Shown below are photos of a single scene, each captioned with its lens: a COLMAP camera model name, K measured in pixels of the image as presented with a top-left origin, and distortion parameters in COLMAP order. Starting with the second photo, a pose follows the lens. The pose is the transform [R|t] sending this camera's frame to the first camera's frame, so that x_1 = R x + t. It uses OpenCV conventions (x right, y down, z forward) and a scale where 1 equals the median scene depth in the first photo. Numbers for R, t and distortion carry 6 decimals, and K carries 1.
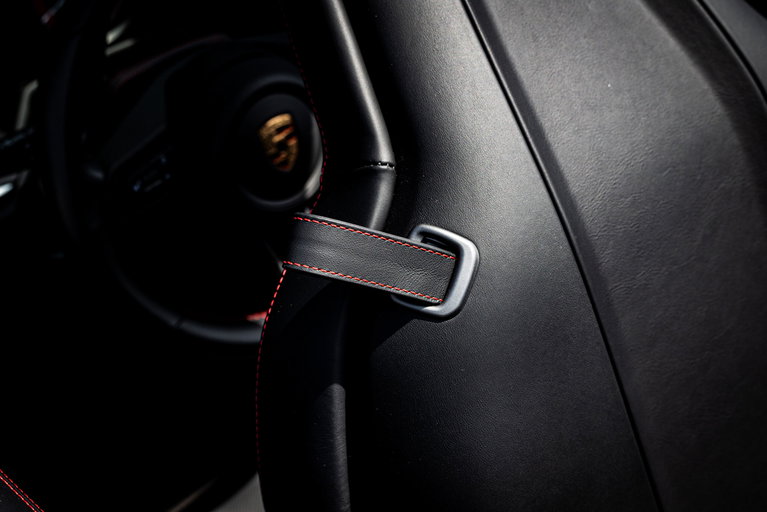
lens RADIAL K [[1292.1, 0, 389.1], [0, 1292.1, 263.0], [0, 0, 1]] dist [0.007967, 0.000000]
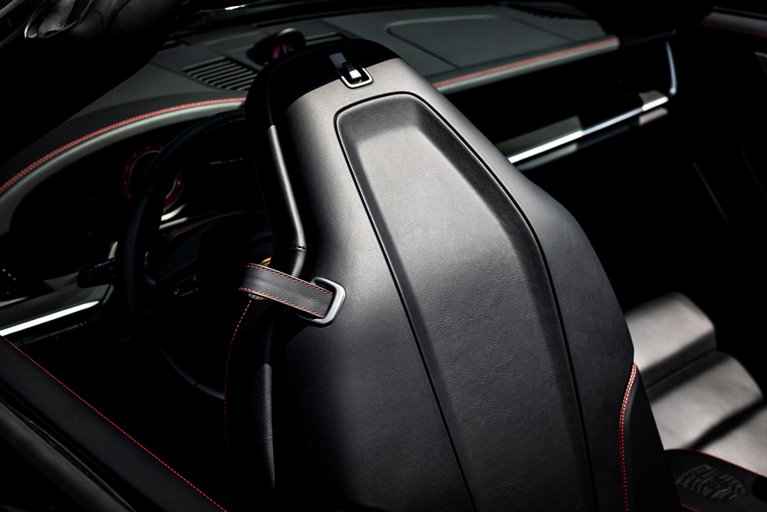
lens RADIAL K [[1292.1, 0, 381.8], [0, 1292.1, 250.5], [0, 0, 1]] dist [0.007967, 0.000000]
pose [[0.996986, 0.029901, -0.071591, 0.244207], [-0.045095, 0.974205, -0.221111, 0.330787], [0.063133, 0.223673, 0.972617, -0.790444]]
